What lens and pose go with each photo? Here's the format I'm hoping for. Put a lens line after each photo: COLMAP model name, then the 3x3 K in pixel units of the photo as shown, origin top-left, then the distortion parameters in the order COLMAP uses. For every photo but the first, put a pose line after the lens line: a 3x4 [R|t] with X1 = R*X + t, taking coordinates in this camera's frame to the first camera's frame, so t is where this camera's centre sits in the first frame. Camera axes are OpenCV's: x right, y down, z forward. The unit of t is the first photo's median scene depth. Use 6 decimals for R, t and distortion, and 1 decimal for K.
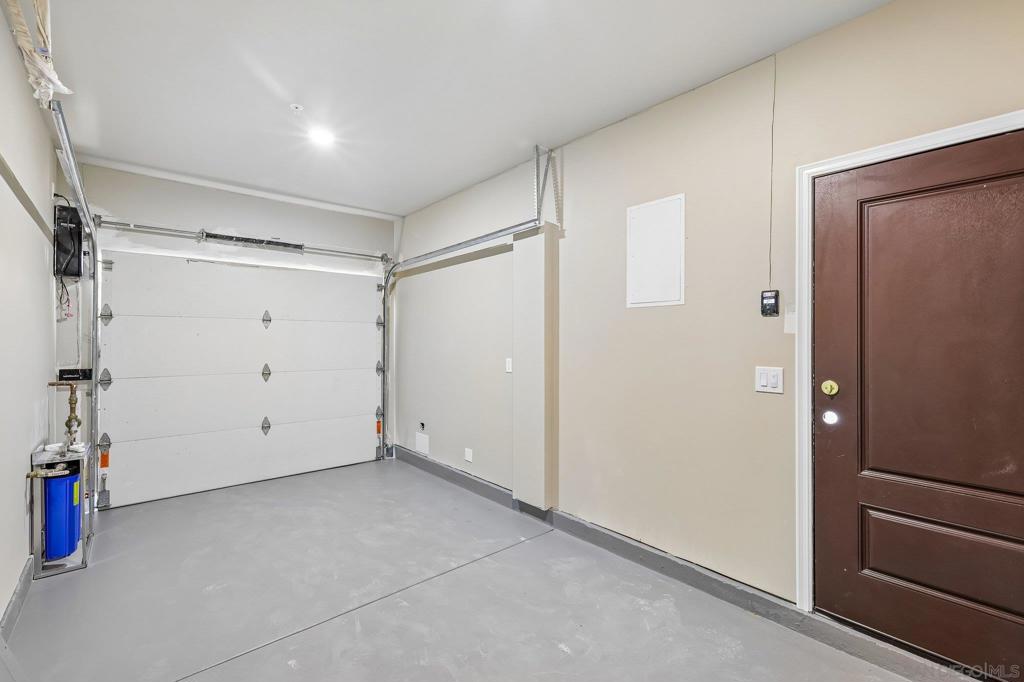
lens RADIAL K [[447.3, 0, 506.3], [0, 447.3, 339.4], [0, 0, 1]] dist [-0.002390, -0.000053]
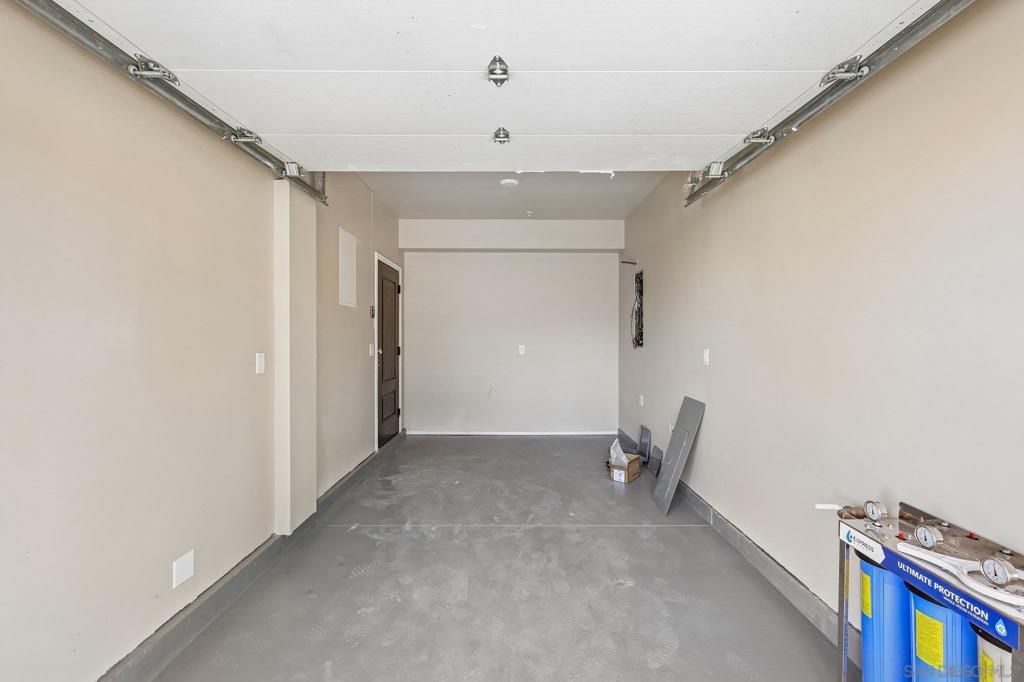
lens RADIAL K [[447.3, 0, 510.0], [0, 447.3, 336.7], [0, 0, 1]] dist [-0.002390, -0.000053]
pose [[-0.761031, 0.000026, 0.648715, -1.030070], [0.002491, 0.999993, 0.002883, 0.016892], [-0.648711, 0.003810, -0.761026, 1.789624]]
